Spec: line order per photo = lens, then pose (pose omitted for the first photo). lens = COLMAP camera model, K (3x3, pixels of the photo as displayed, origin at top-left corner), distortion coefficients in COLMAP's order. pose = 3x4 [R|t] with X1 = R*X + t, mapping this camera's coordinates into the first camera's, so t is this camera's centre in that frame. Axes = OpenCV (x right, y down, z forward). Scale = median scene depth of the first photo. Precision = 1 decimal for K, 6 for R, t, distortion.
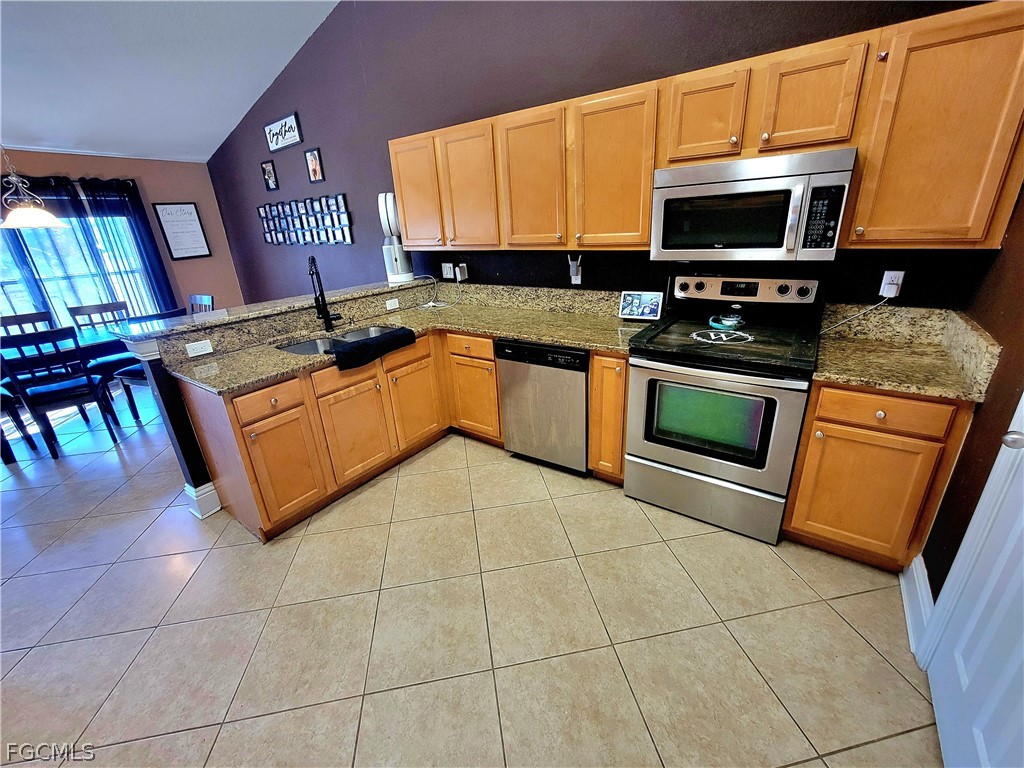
lens RADIAL K [[418.2, 0, 510.5], [0, 418.2, 384.6], [0, 0, 1]] dist [0.002680, 0.000074]
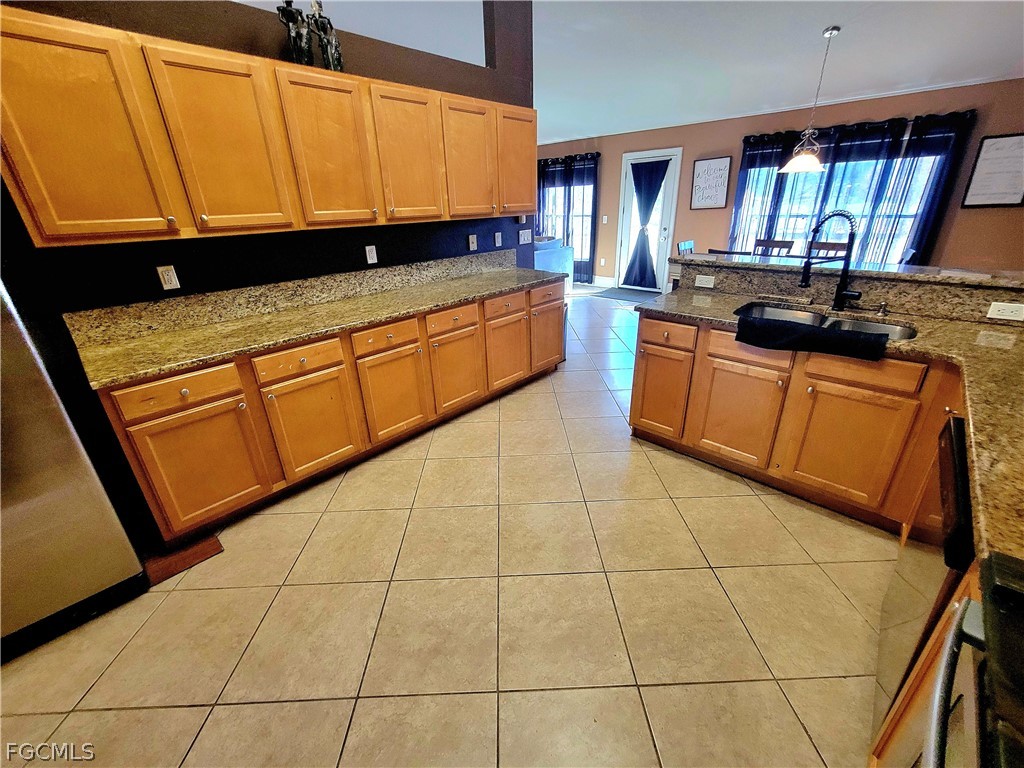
lens RADIAL K [[418.2, 0, 509.1], [0, 418.2, 380.3], [0, 0, 1]] dist [0.002680, 0.000074]
pose [[-0.141610, 0.438108, -0.887698, 0.476432], [-0.329155, 0.824873, 0.459610, -0.202506], [0.933597, 0.357276, 0.027396, 0.508300]]
